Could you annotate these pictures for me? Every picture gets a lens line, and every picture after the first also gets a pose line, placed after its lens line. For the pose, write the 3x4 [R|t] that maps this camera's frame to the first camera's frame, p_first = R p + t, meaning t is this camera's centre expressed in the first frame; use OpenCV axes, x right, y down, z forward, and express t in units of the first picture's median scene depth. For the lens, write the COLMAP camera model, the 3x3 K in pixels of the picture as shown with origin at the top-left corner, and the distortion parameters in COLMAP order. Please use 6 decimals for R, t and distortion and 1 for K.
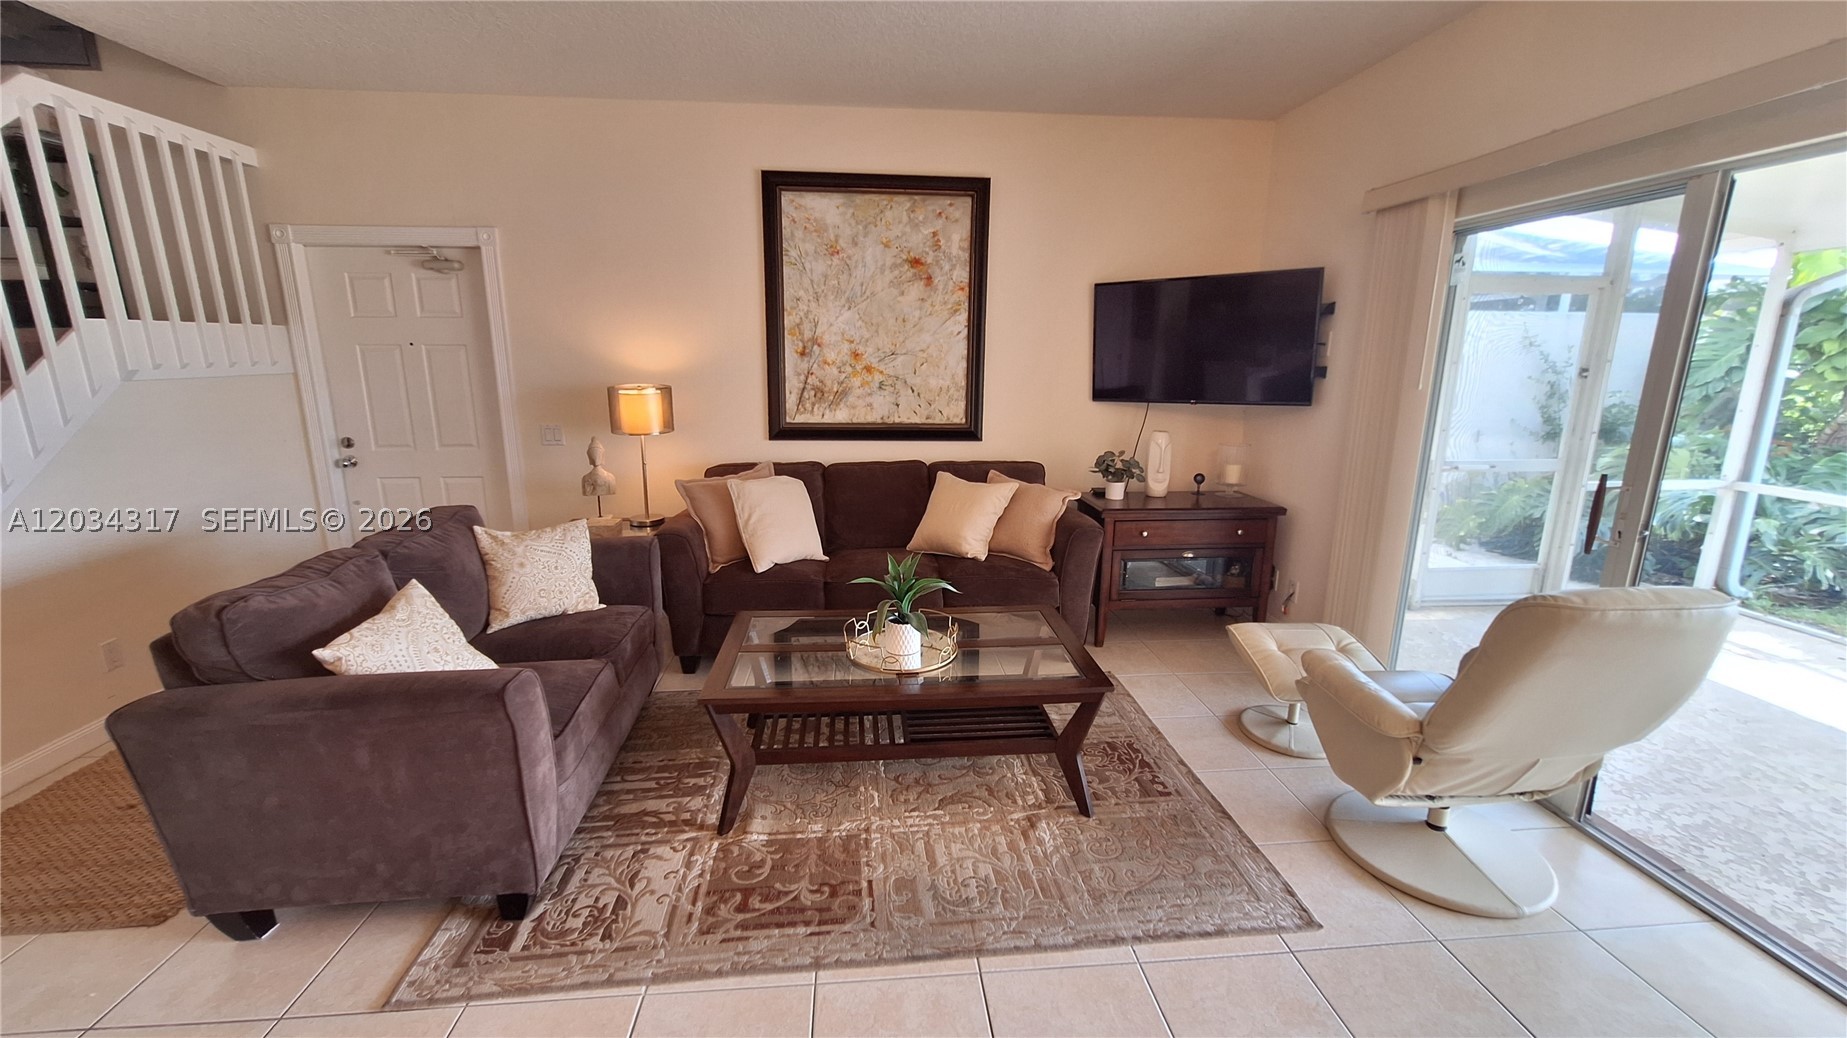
lens RADIAL K [[724.6, 0, 909.3], [0, 724.6, 515.0], [0, 0, 1]] dist [-0.002277, 0.000780]
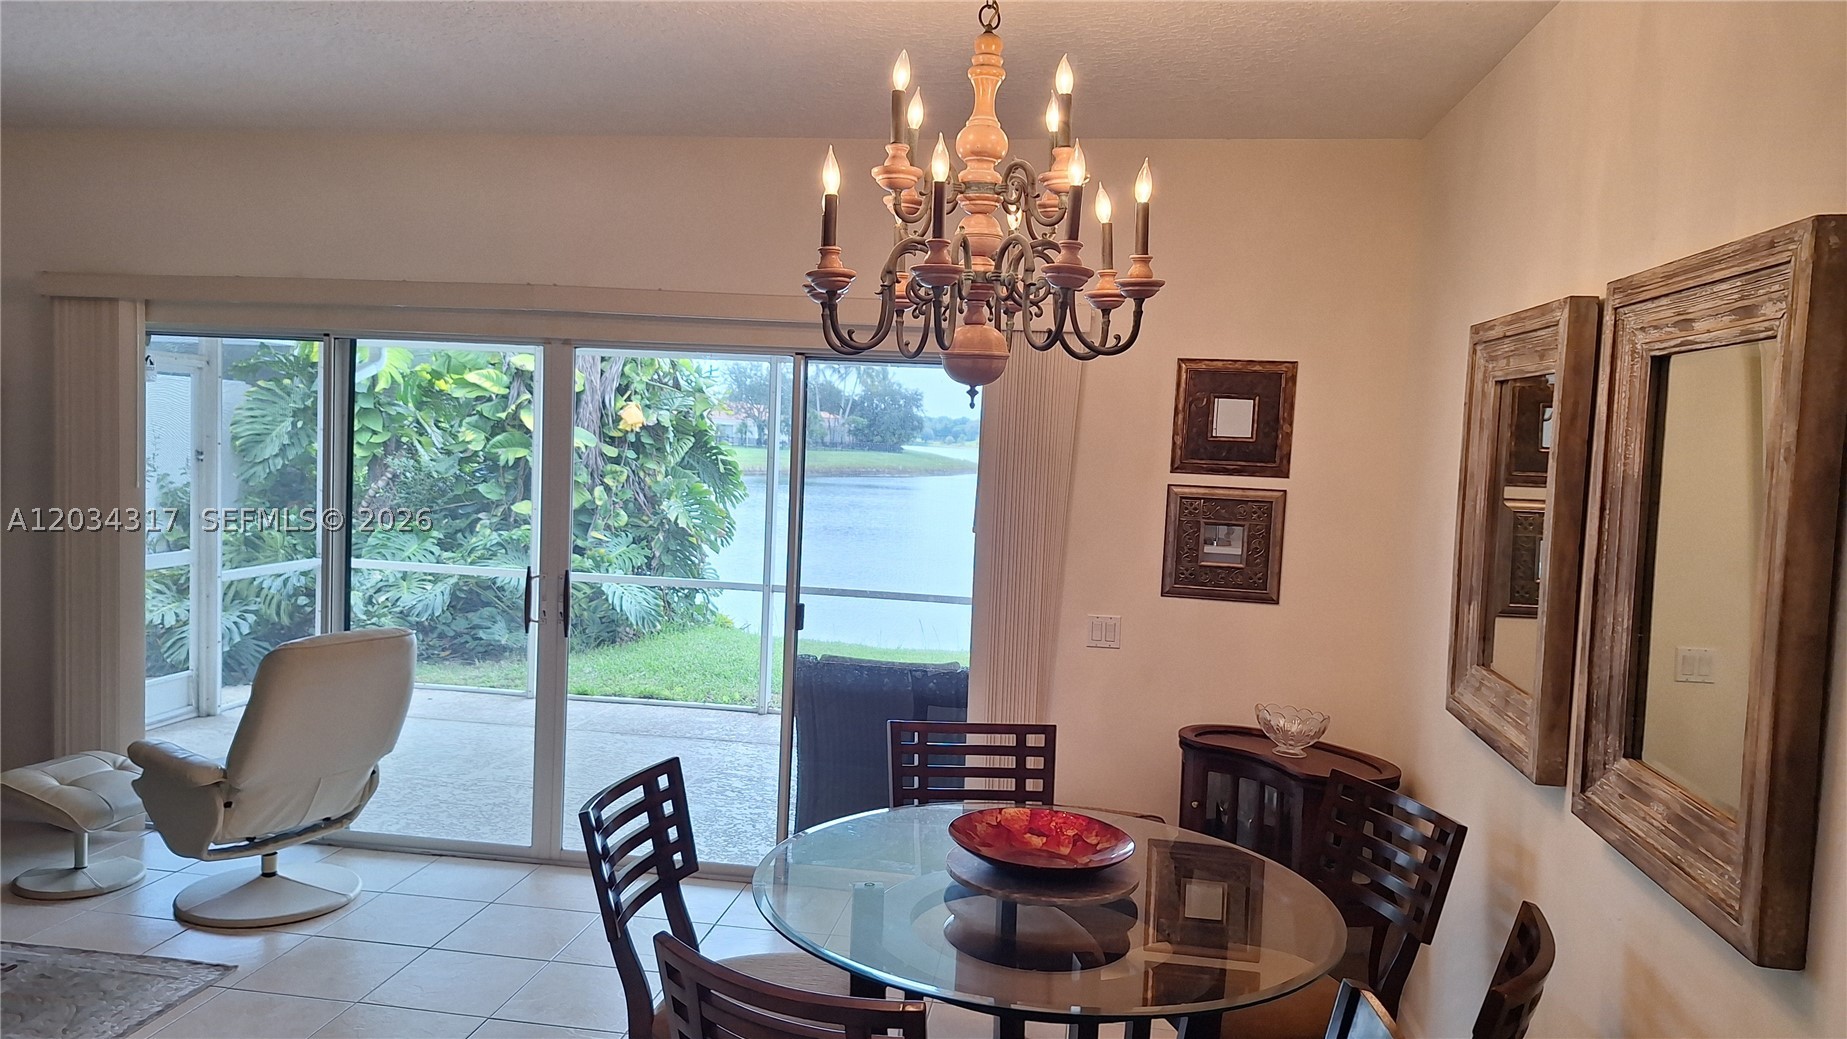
lens RADIAL K [[1278.8, 0, 917.3], [0, 1278.8, 524.5], [0, 0, 1]] dist [0.044237, -0.045536]
pose [[0.228715, -0.058573, 0.971730, -0.545606], [0.168799, 0.985454, 0.019671, 0.014101], [-0.958747, 0.159528, 0.235275, -0.297008]]
